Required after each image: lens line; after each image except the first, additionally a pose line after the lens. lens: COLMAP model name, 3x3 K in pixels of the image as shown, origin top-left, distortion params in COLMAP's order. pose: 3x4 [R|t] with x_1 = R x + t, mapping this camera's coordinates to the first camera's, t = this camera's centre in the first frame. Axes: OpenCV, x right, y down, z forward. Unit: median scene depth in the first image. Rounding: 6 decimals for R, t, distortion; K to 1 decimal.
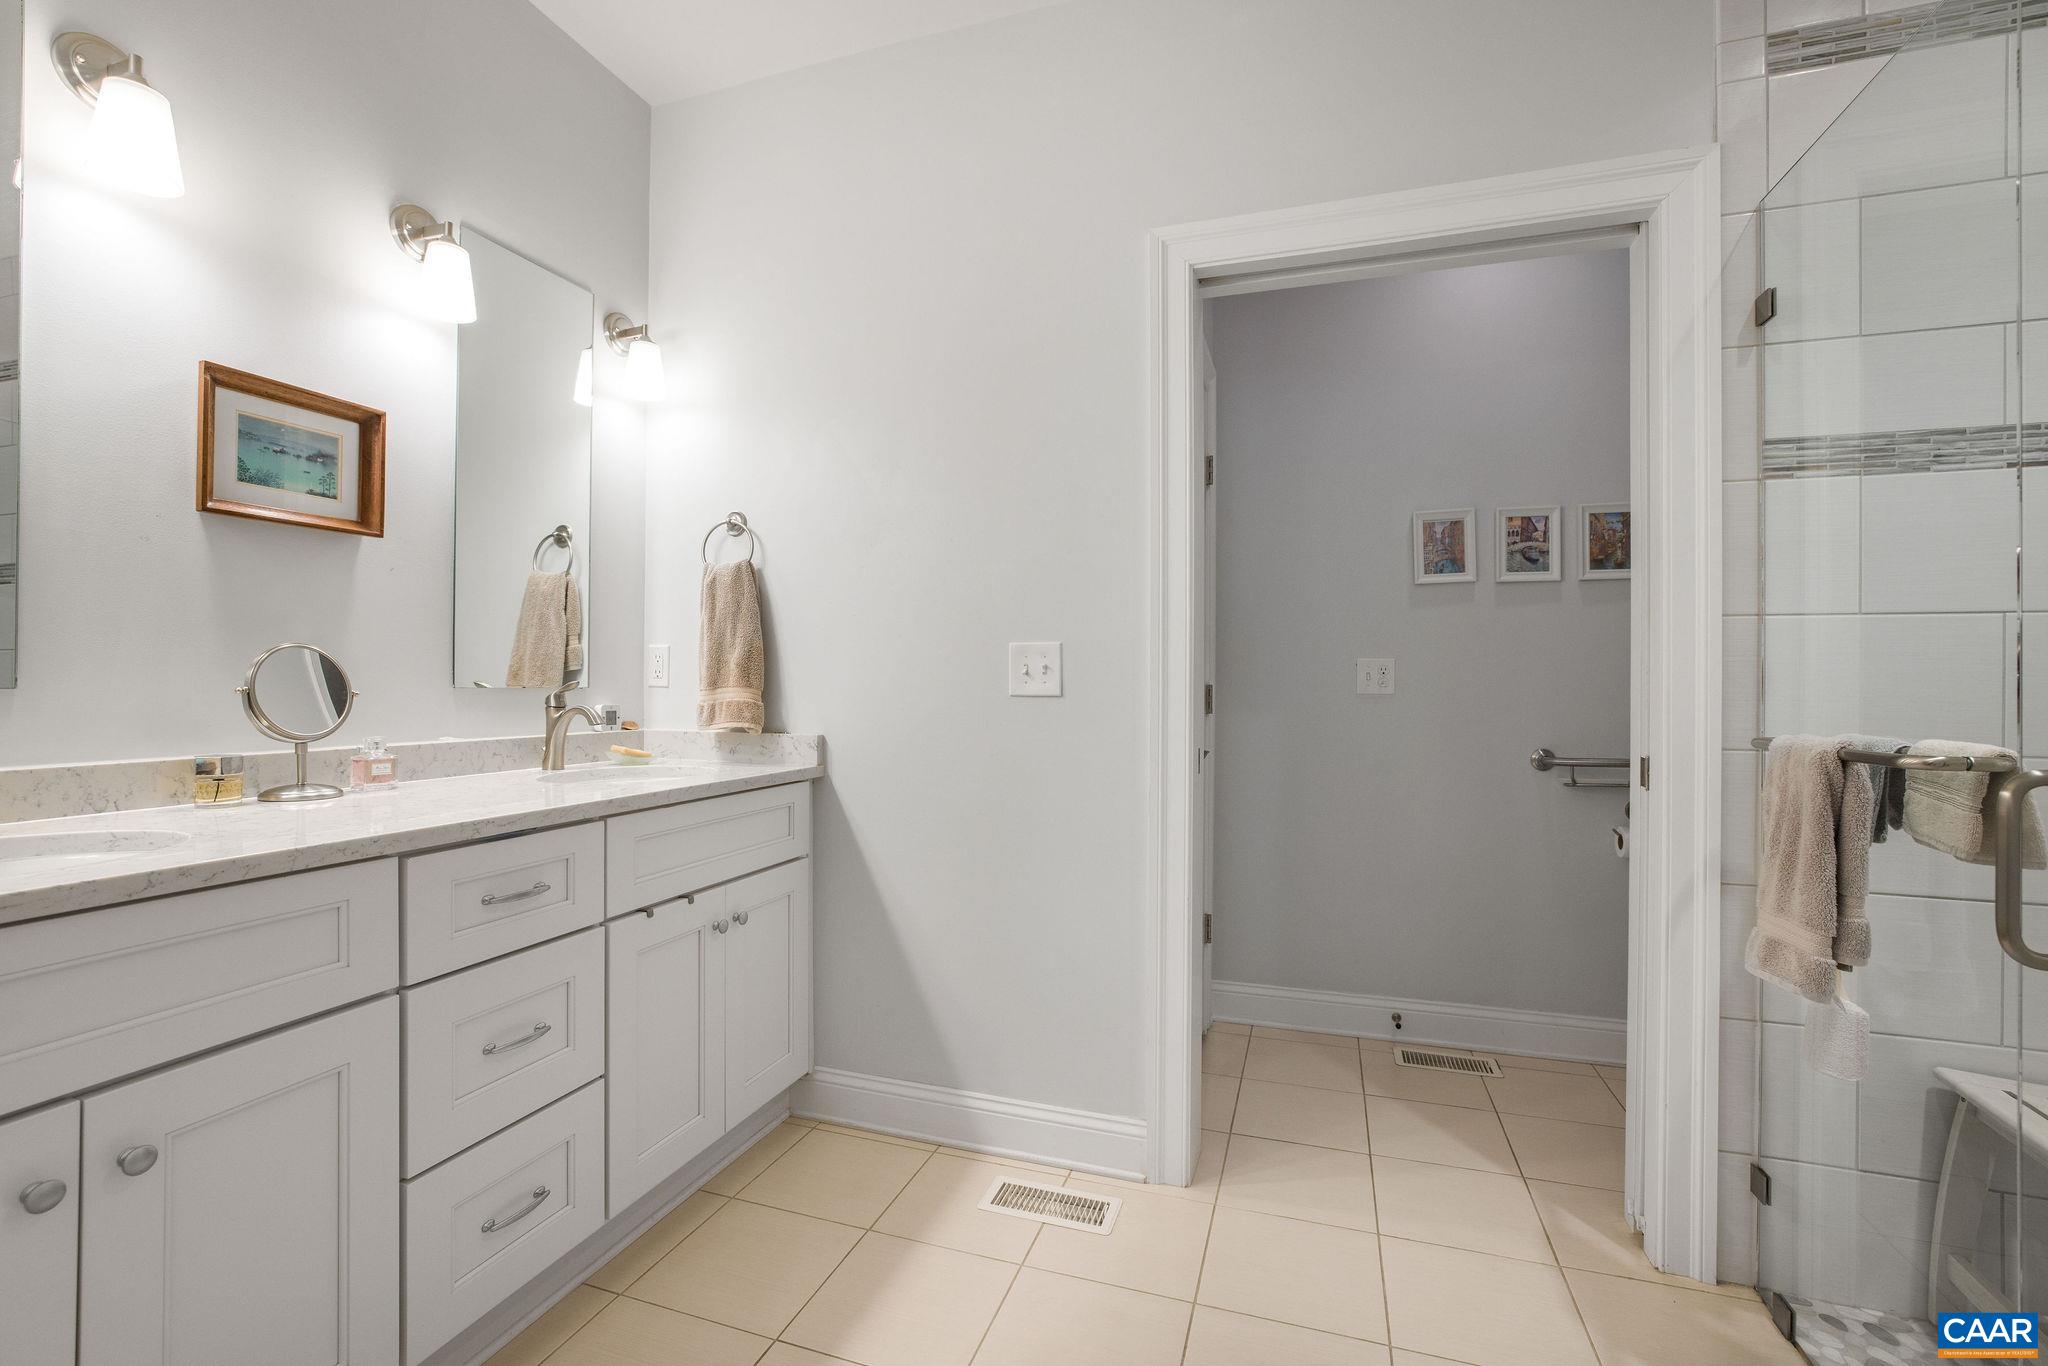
lens RADIAL K [[889.7, 0, 1025.7], [0, 889.7, 679.2], [0, 0, 1]] dist [-0.028354, 0.009521]
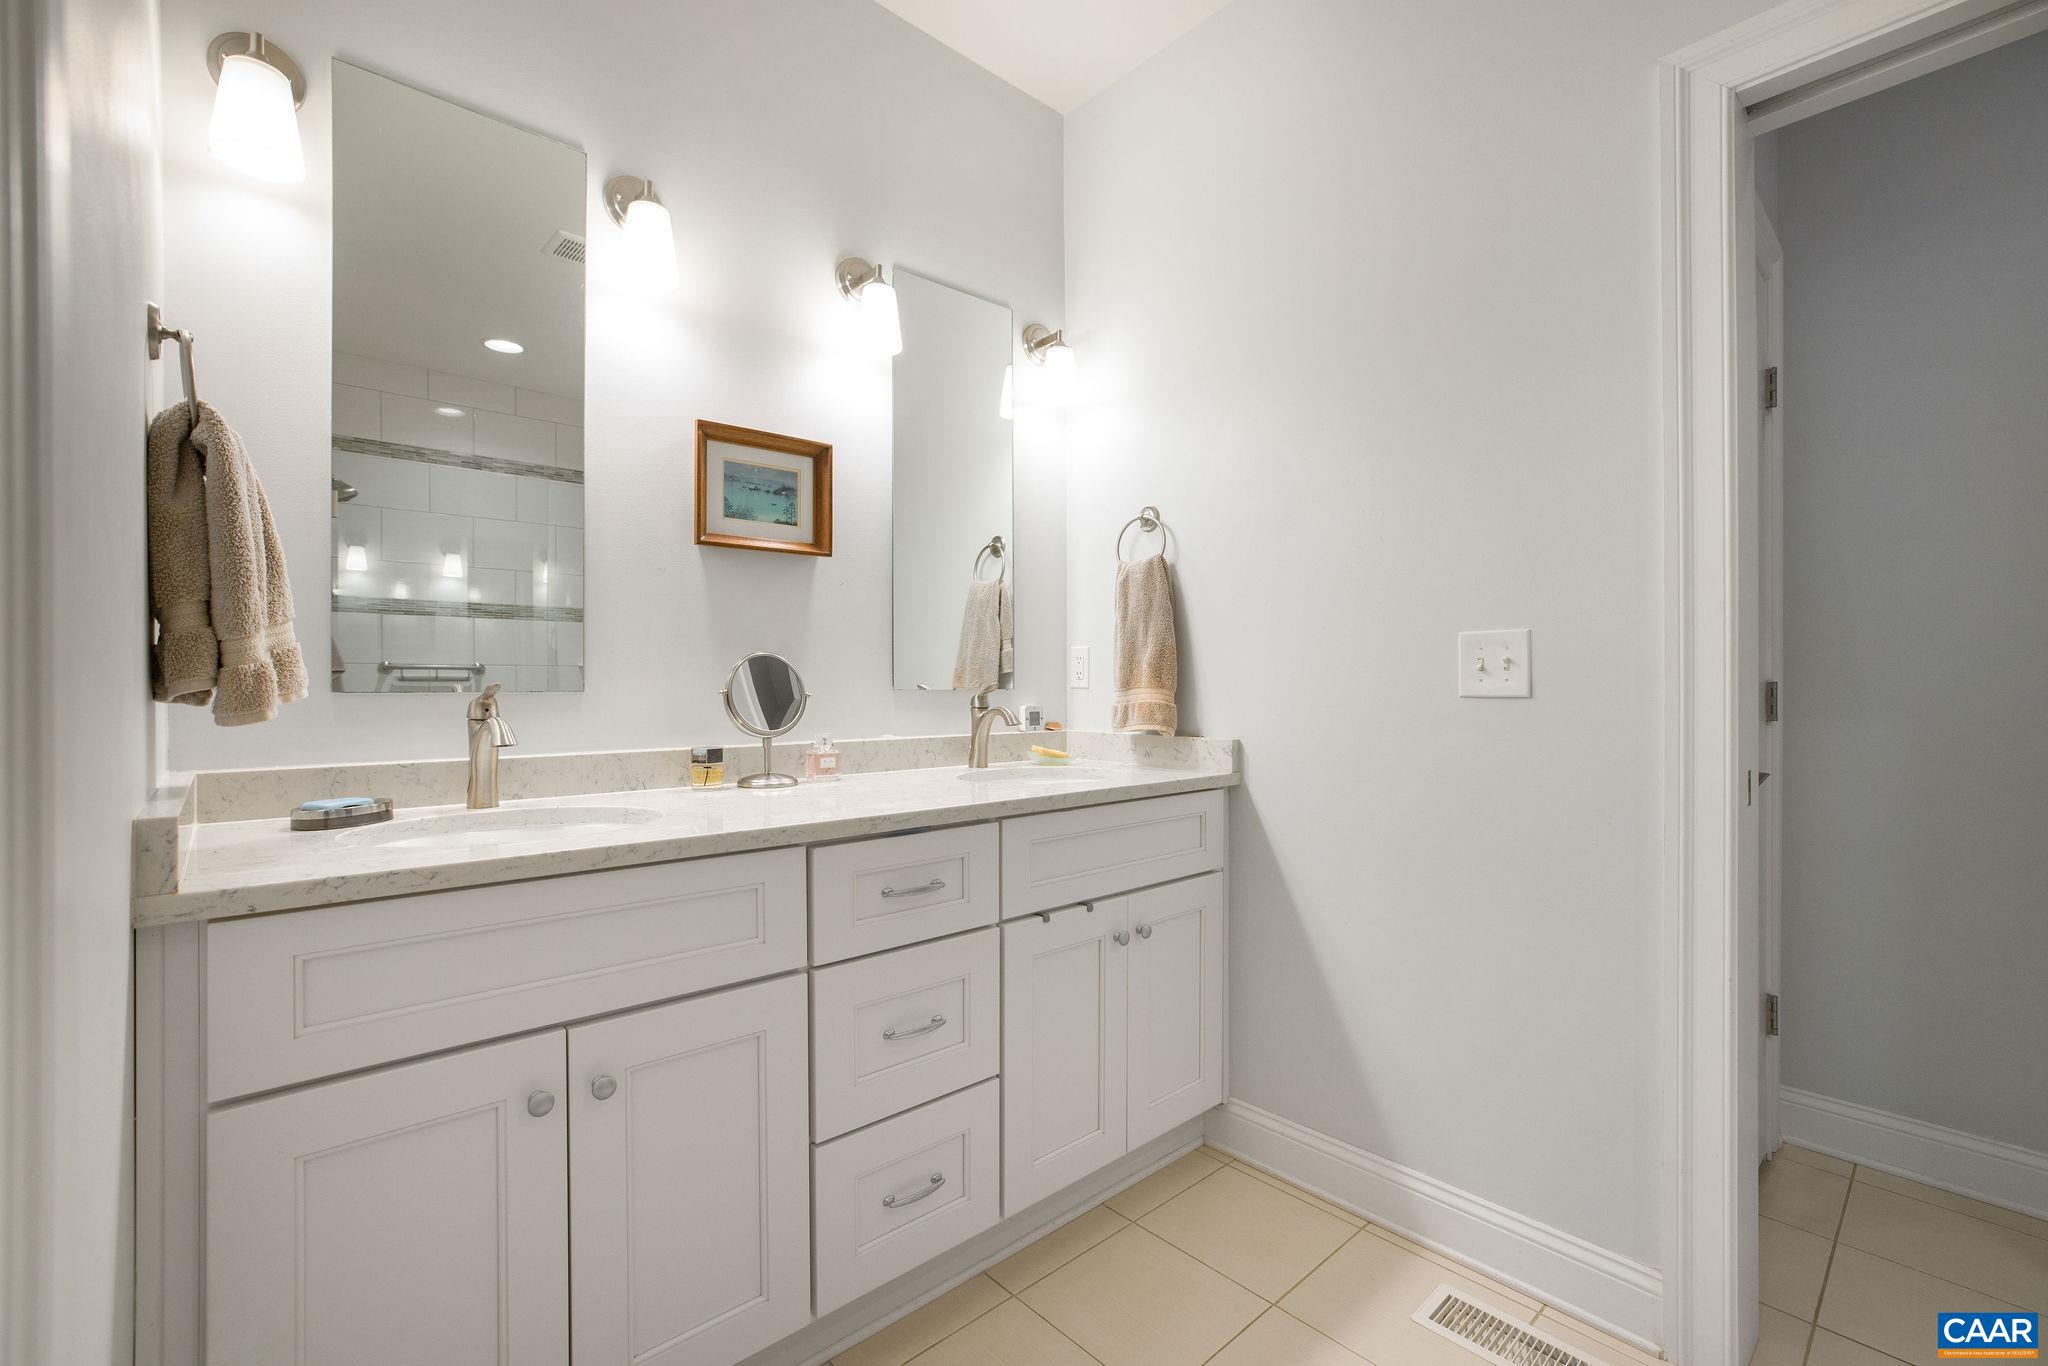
lens RADIAL K [[889.7, 0, 1019.1], [0, 889.7, 686.8], [0, 0, 1]] dist [-0.028354, 0.009521]
pose [[0.871156, -0.005930, -0.490970, 0.031369], [0.009350, 0.999946, 0.004513, 0.002317], [0.490916, -0.008522, 0.871165, 0.108777]]
